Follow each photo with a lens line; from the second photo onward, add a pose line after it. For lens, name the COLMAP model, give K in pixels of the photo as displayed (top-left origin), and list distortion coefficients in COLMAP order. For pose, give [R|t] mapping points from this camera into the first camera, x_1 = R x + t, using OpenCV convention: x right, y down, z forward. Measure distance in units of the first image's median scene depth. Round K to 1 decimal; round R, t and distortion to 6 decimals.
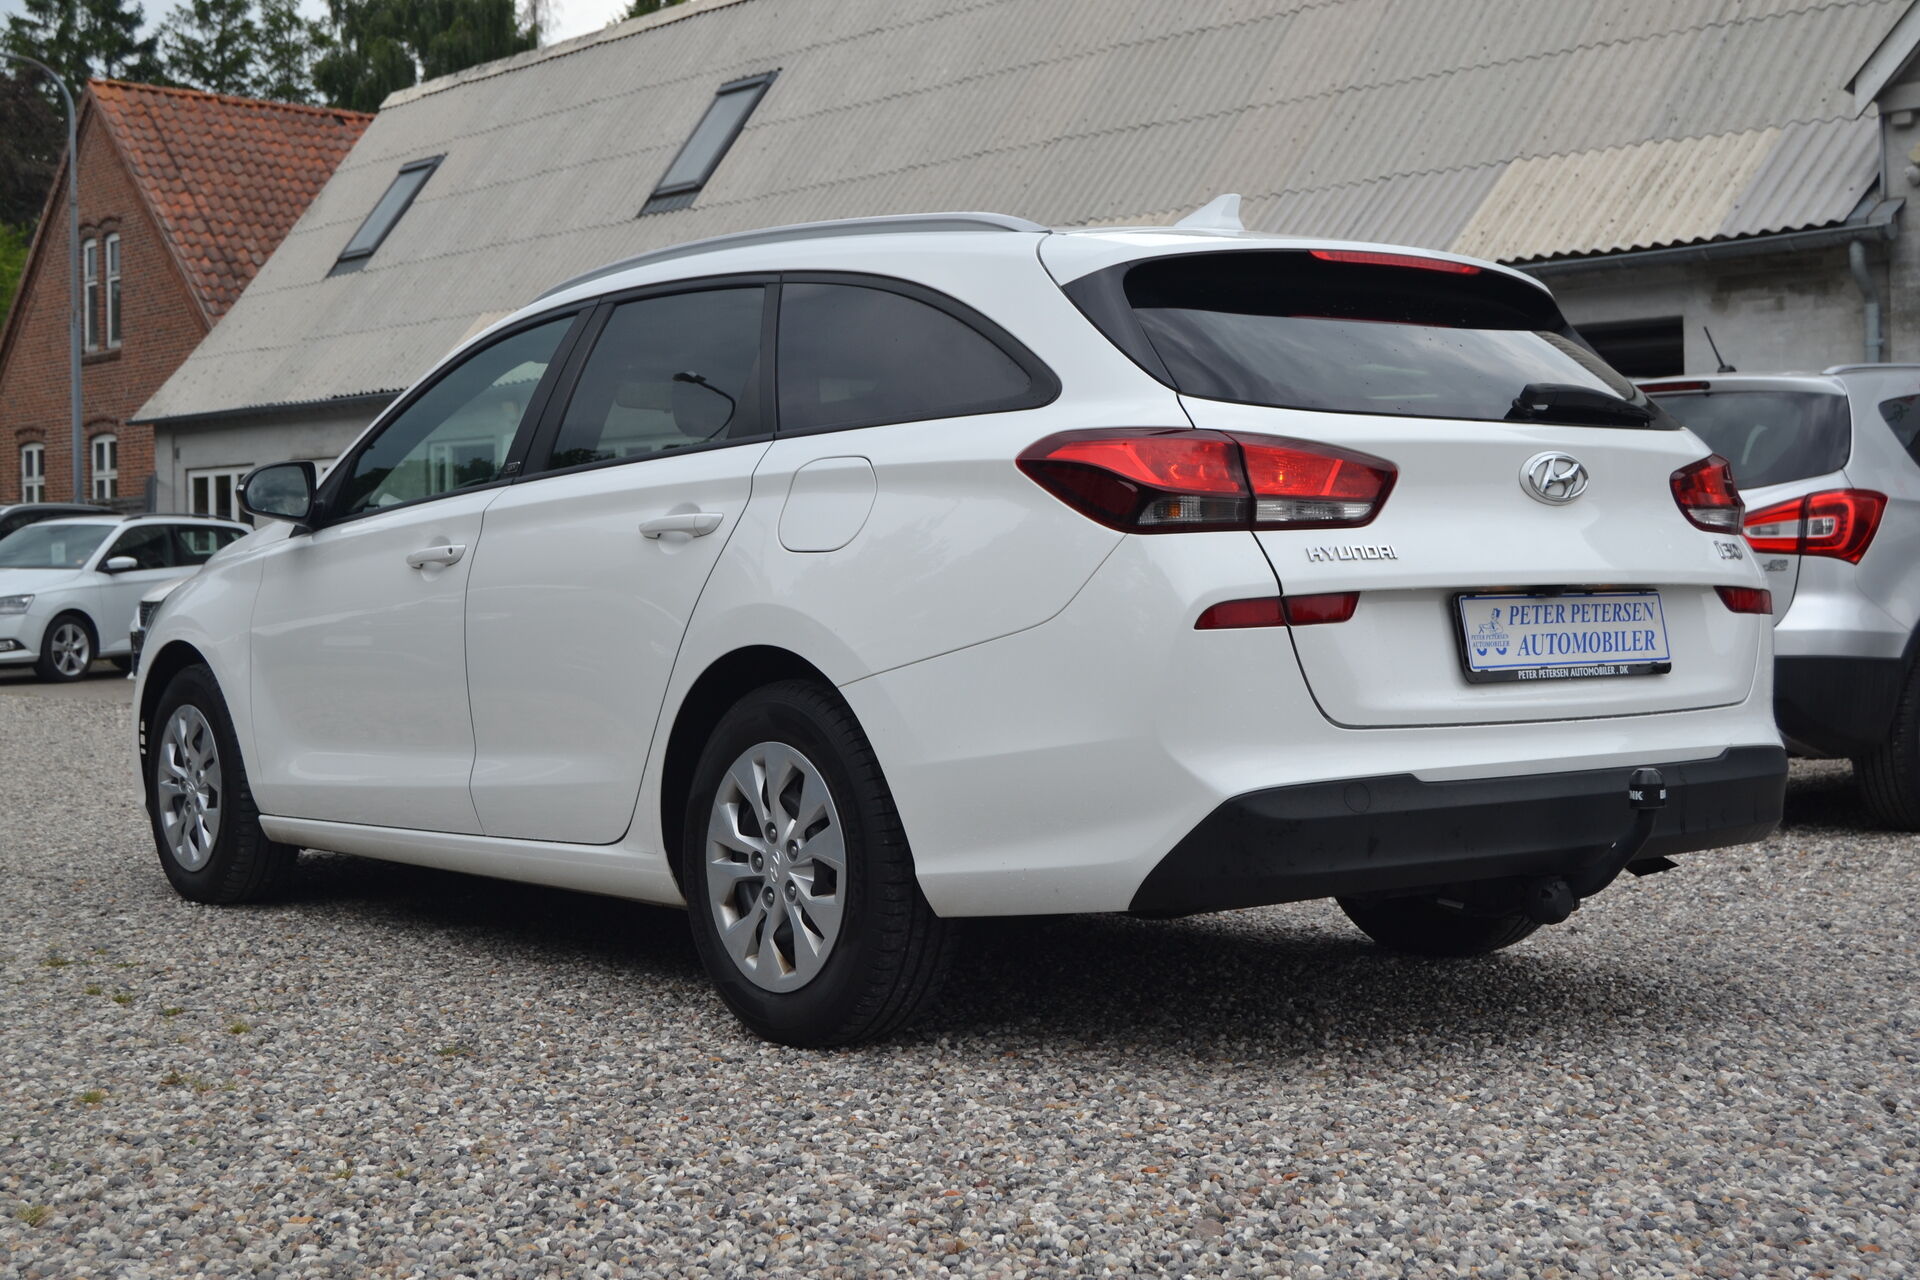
lens RADIAL K [[2486.8, 0, 960.0], [0, 2486.8, 640.0], [0, 0, 1]] dist [-0.018264, -0.056988]
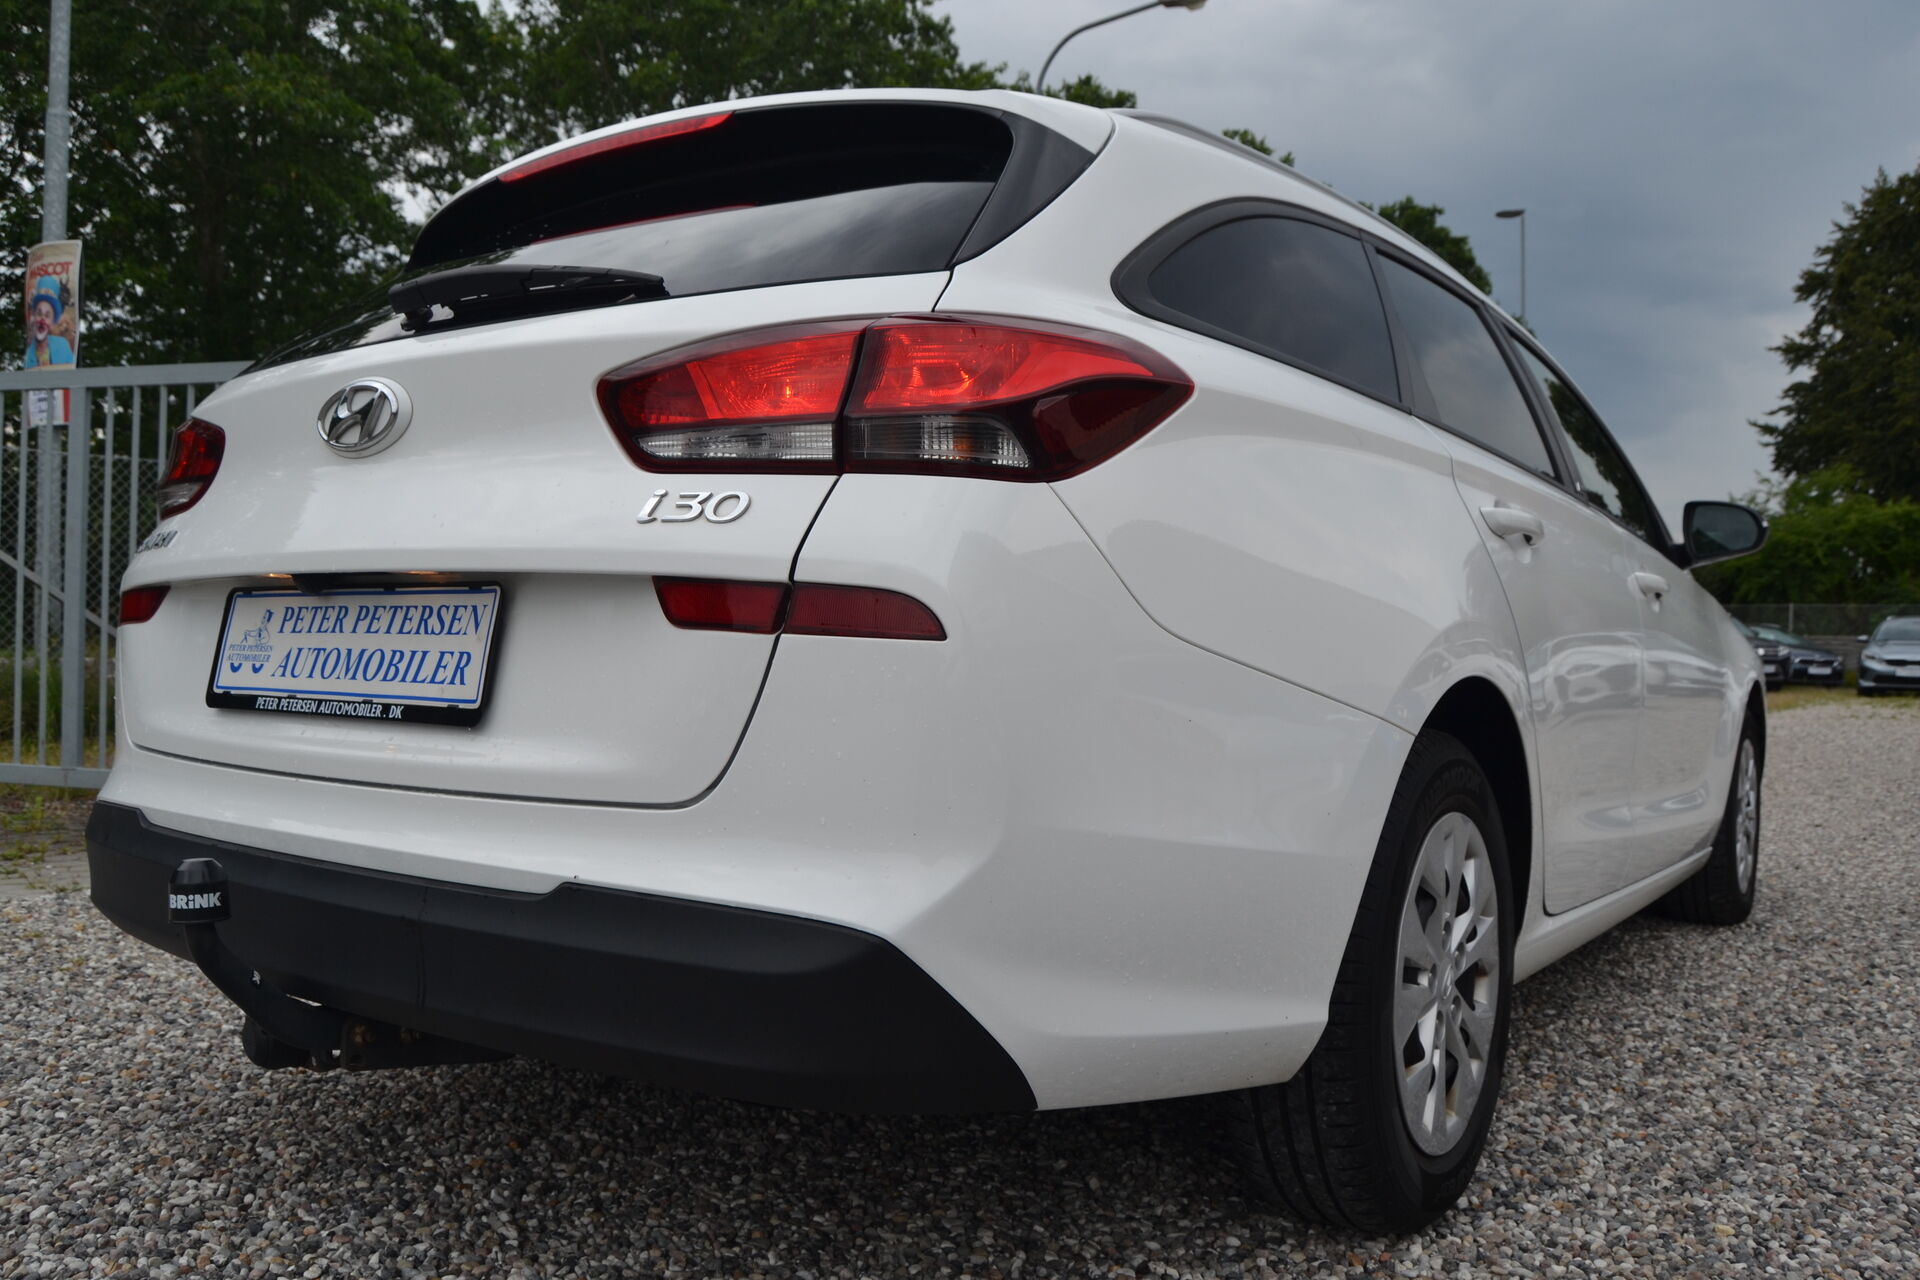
lens RADIAL K [[1502.4, 0, 960.0], [0, 1502.4, 640.0], [0, 0, 1]] dist [-0.082919, 0.007273]
pose [[0.293298, 0.010481, -0.955964, 0.625642], [-0.042376, 0.999100, -0.002048, -0.010478], [0.955082, 0.041110, 0.293478, 0.970626]]
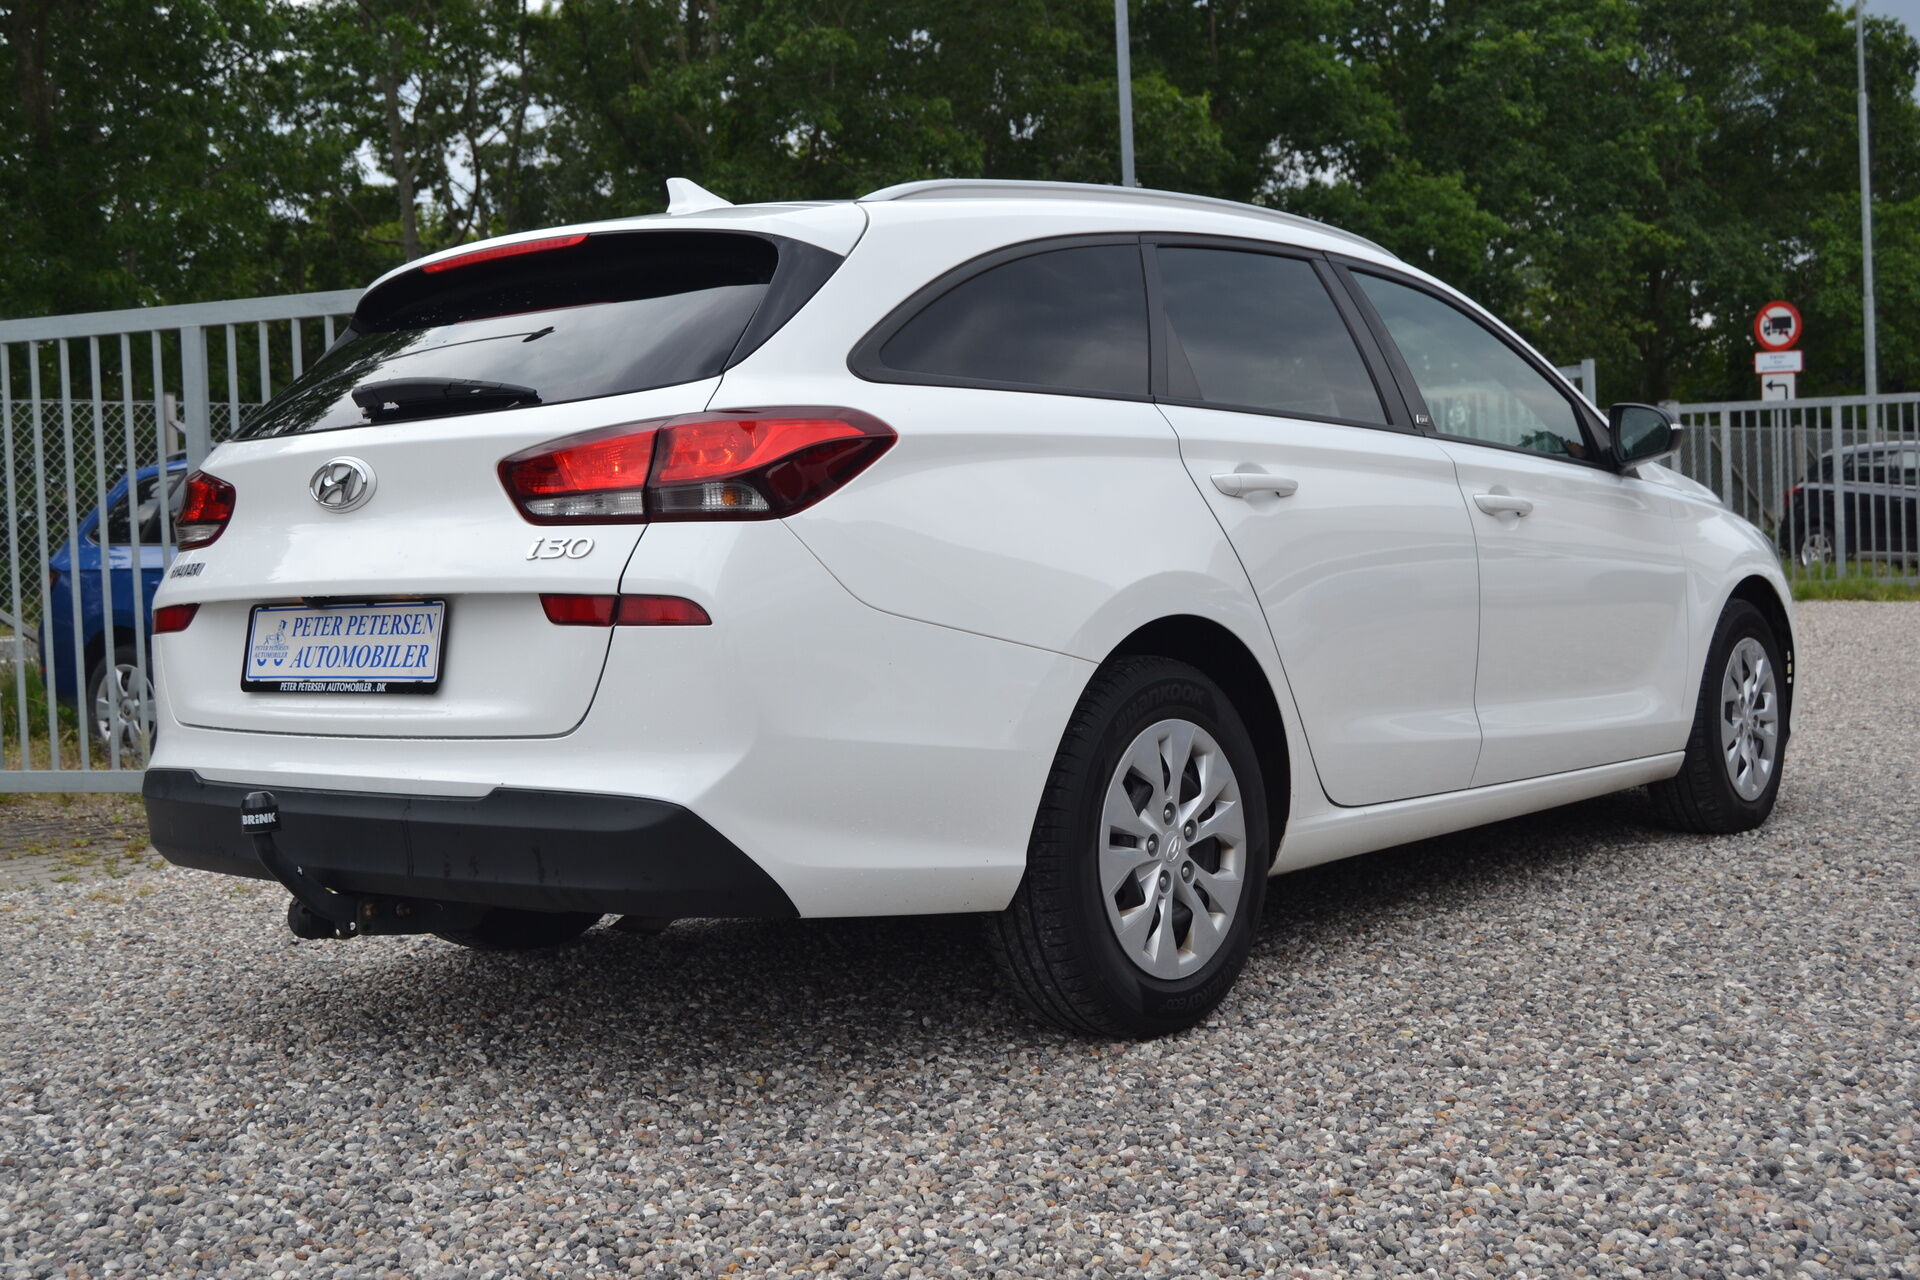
lens RADIAL K [[2167.6, 0, 960.0], [0, 2167.6, 640.0], [0, 0, 1]] dist [-0.005710, -0.240326]
pose [[0.222681, 0.038198, -0.974143, 1.039600], [0.017166, 0.998924, 0.043094, -0.034582], [0.974740, -0.026319, 0.221785, 0.977081]]
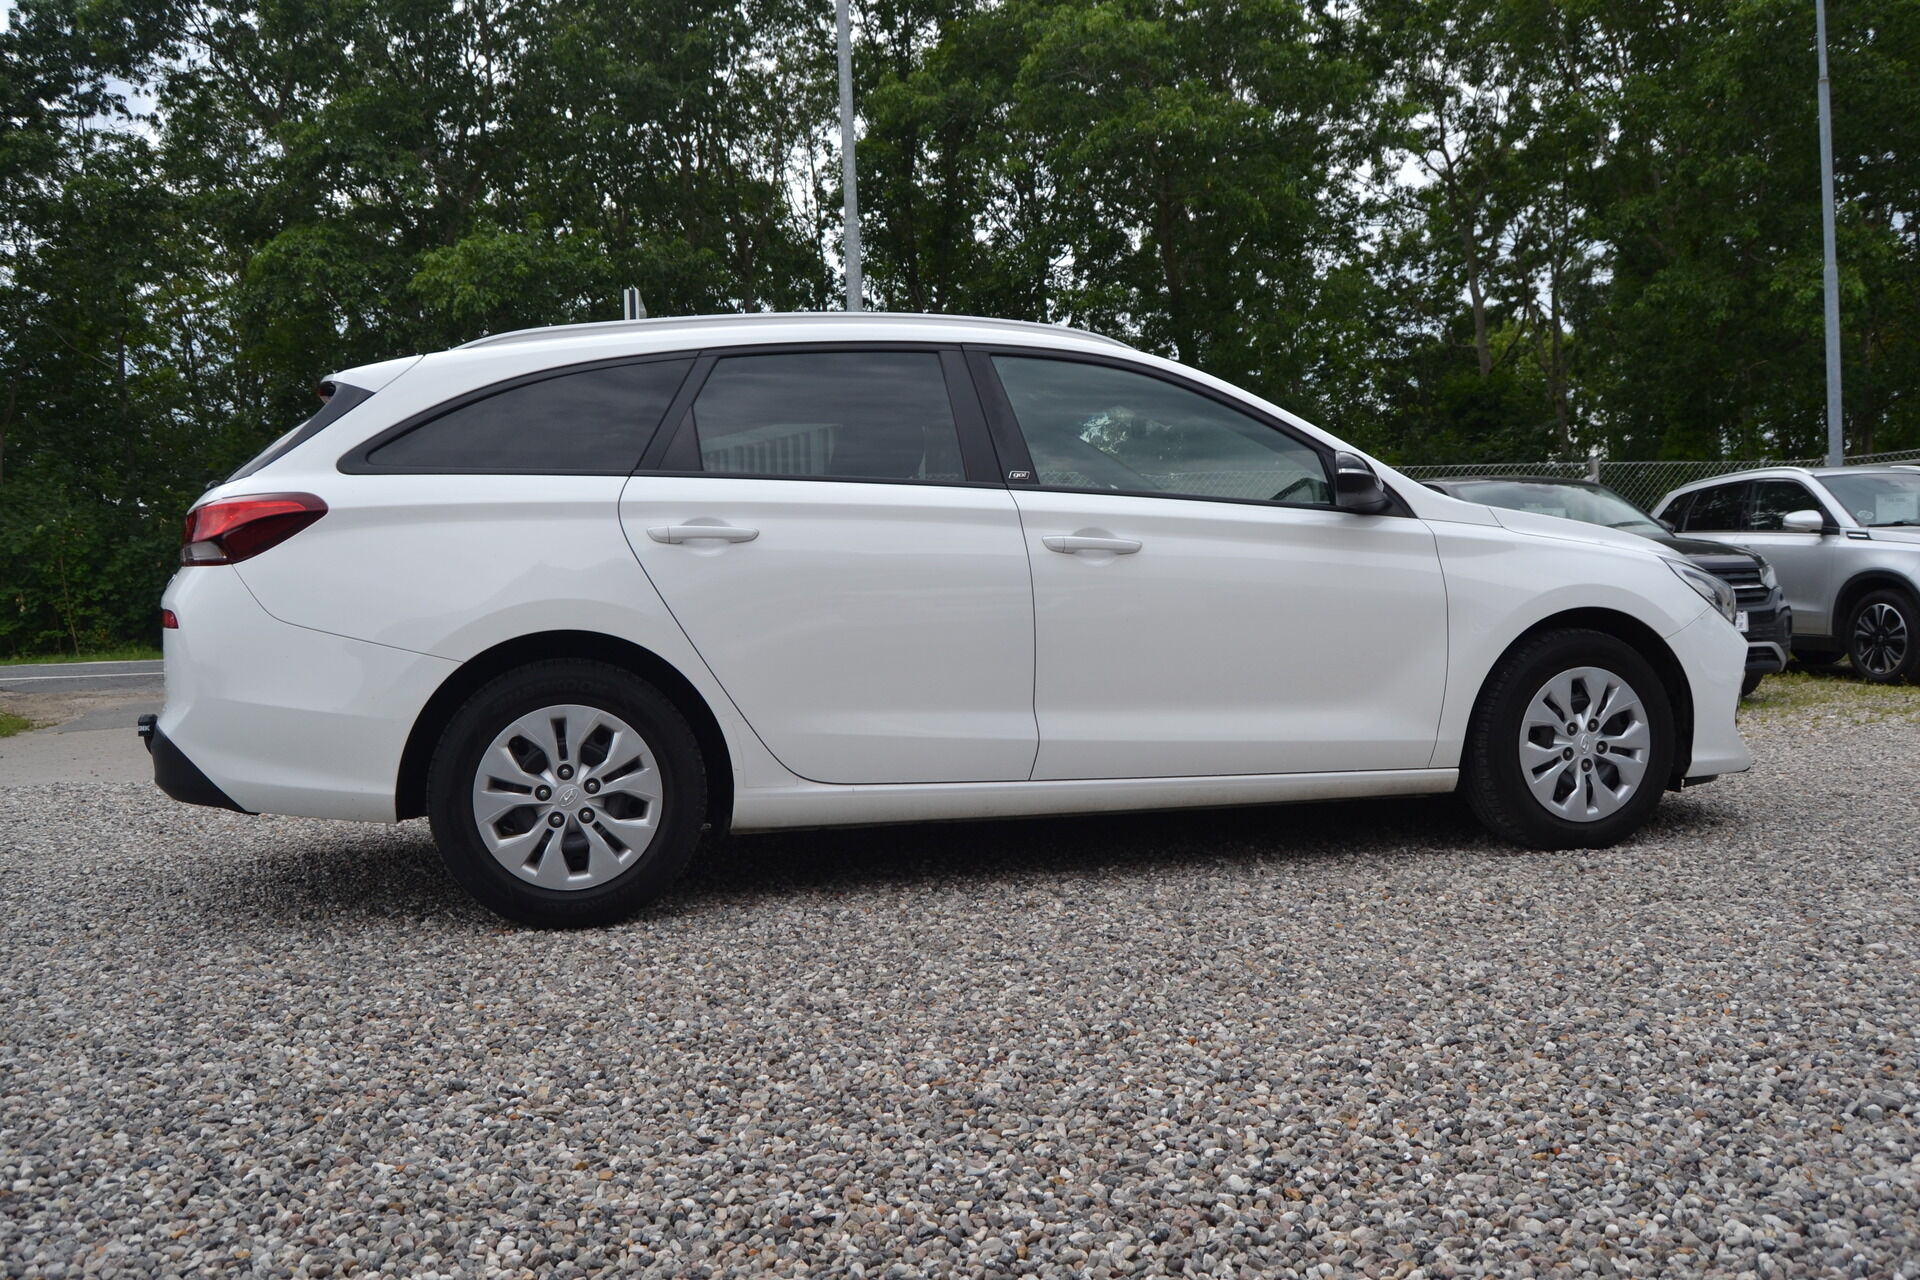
lens RADIAL K [[1502.4, 0, 960.0], [0, 1502.4, 640.0], [0, 0, 1]] dist [-0.082919, 0.007273]
pose [[-0.407484, 0.044339, -0.912135, 0.888512], [0.010725, 0.998984, 0.043769, -0.034392], [0.913149, 0.008053, -0.407546, 1.767519]]
